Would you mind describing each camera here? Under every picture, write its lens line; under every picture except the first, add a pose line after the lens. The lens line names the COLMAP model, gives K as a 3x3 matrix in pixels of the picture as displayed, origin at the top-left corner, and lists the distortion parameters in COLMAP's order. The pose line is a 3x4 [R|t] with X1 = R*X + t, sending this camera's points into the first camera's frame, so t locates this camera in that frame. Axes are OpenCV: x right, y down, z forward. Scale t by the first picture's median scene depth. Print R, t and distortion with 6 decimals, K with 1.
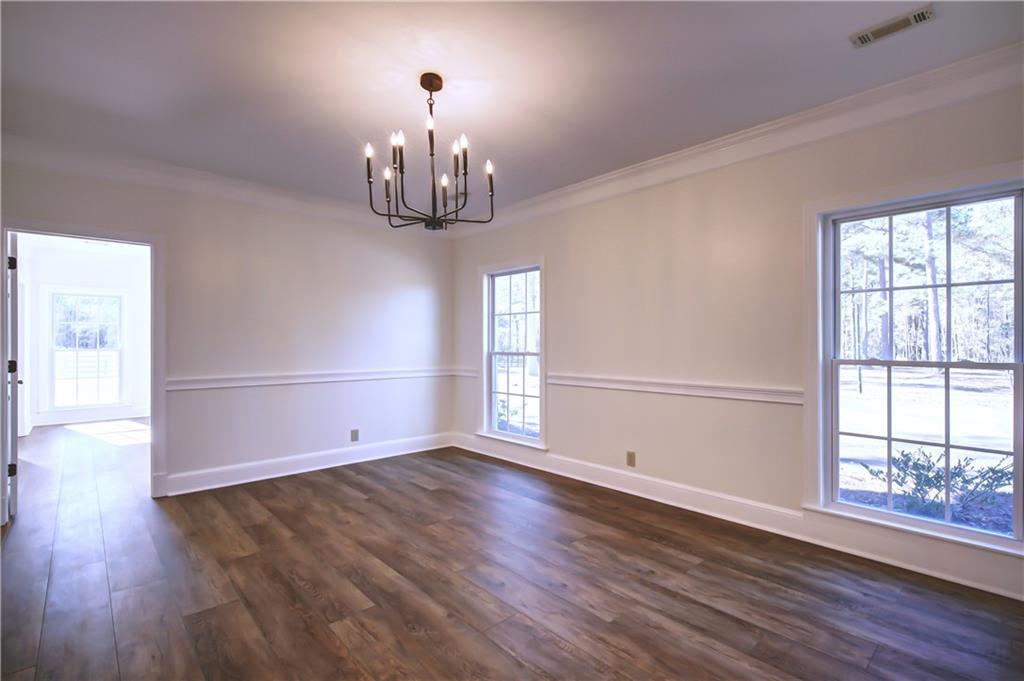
lens RADIAL K [[481.4, 0, 517.7], [0, 481.4, 343.2], [0, 0, 1]] dist [-0.002582, 0.000128]
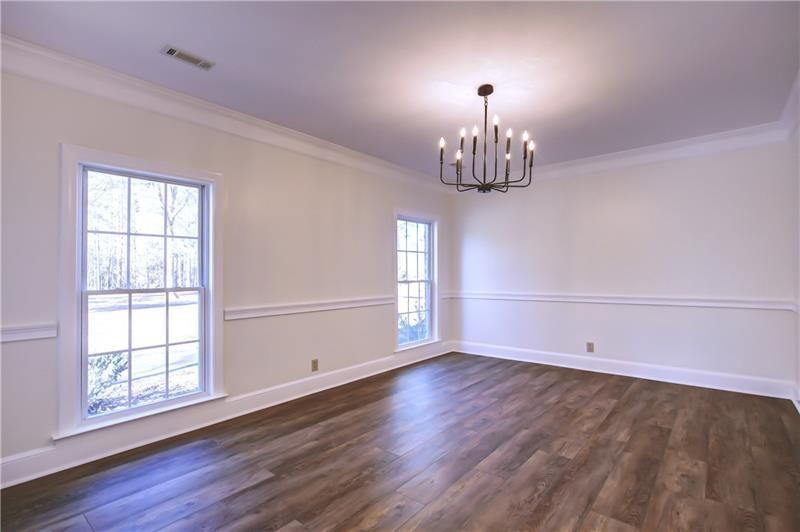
lens RADIAL K [[399.4, 0, 400.0], [0, 399.4, 266.0], [0, 0, 1]] dist [0.006417, -0.000422]
pose [[-0.154980, 0.019192, 0.987731, -1.167580], [0.008186, 0.999802, -0.018142, -0.001954], [-0.987884, 0.005274, -0.155107, 1.289236]]
